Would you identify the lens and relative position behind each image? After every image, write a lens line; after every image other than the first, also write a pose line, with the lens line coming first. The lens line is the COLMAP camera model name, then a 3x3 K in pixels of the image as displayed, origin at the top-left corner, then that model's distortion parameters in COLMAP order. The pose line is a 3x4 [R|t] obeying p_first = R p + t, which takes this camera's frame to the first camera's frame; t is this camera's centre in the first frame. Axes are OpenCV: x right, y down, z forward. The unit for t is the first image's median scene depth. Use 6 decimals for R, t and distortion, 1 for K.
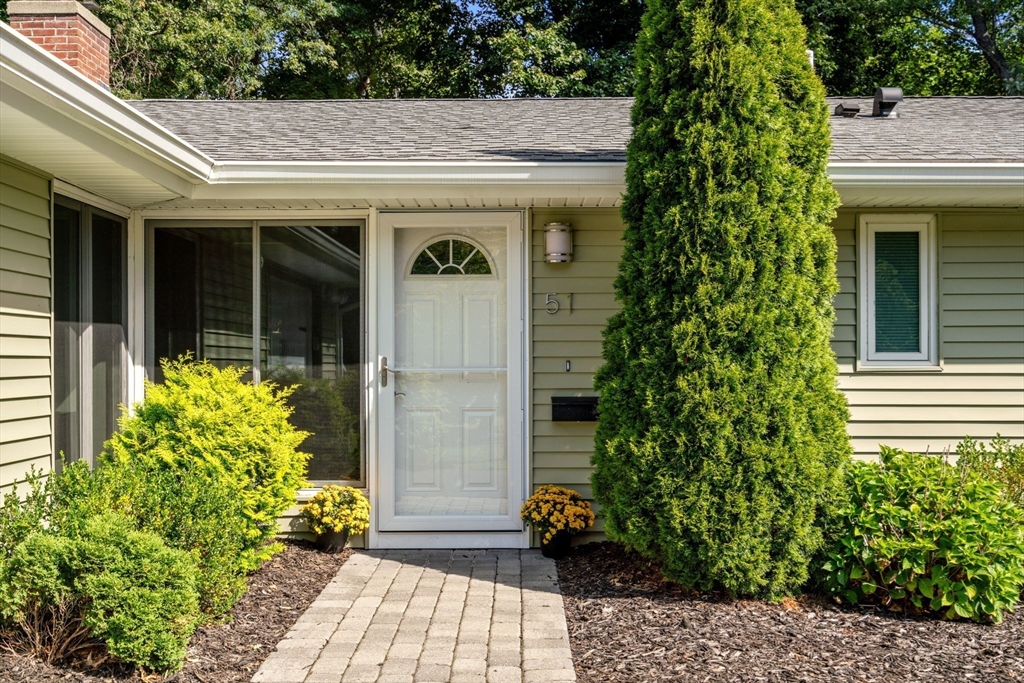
lens RADIAL K [[1027.4, 0, 511.2], [0, 1027.4, 347.2], [0, 0, 1]] dist [0.000215, 0.000000]
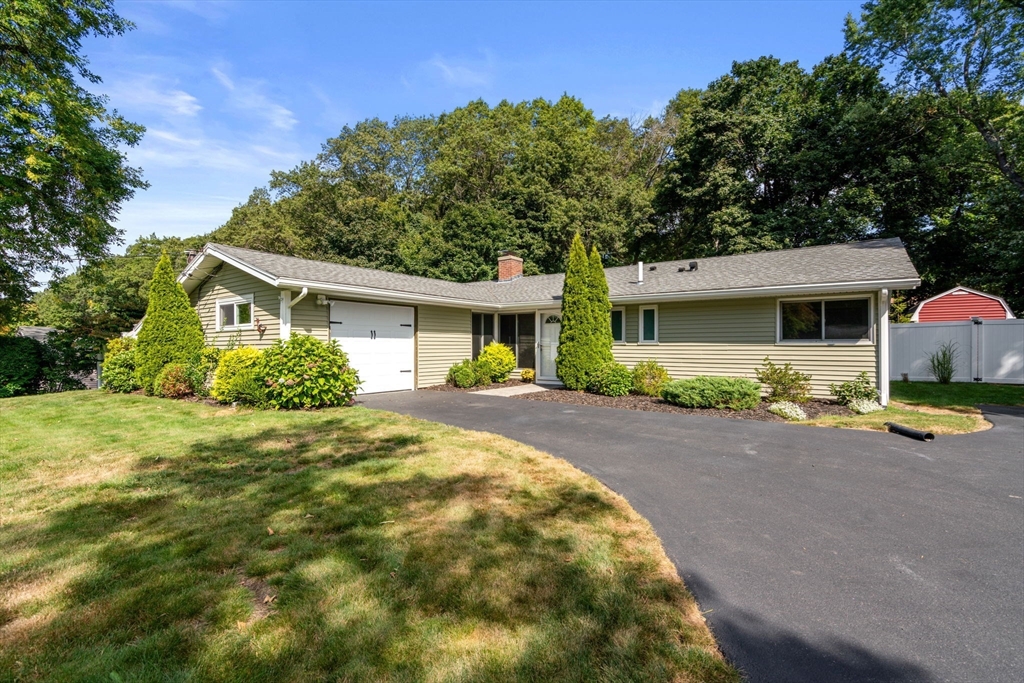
lens RADIAL K [[440.6, 0, 510.9], [0, 440.6, 340.2], [0, 0, 1]] dist [-0.003254, 0.000397]
pose [[0.819321, -0.005620, -0.573307, 0.948525], [0.006306, 0.999980, -0.000792, 0.003305], [0.573300, -0.002966, 0.819340, -0.717729]]
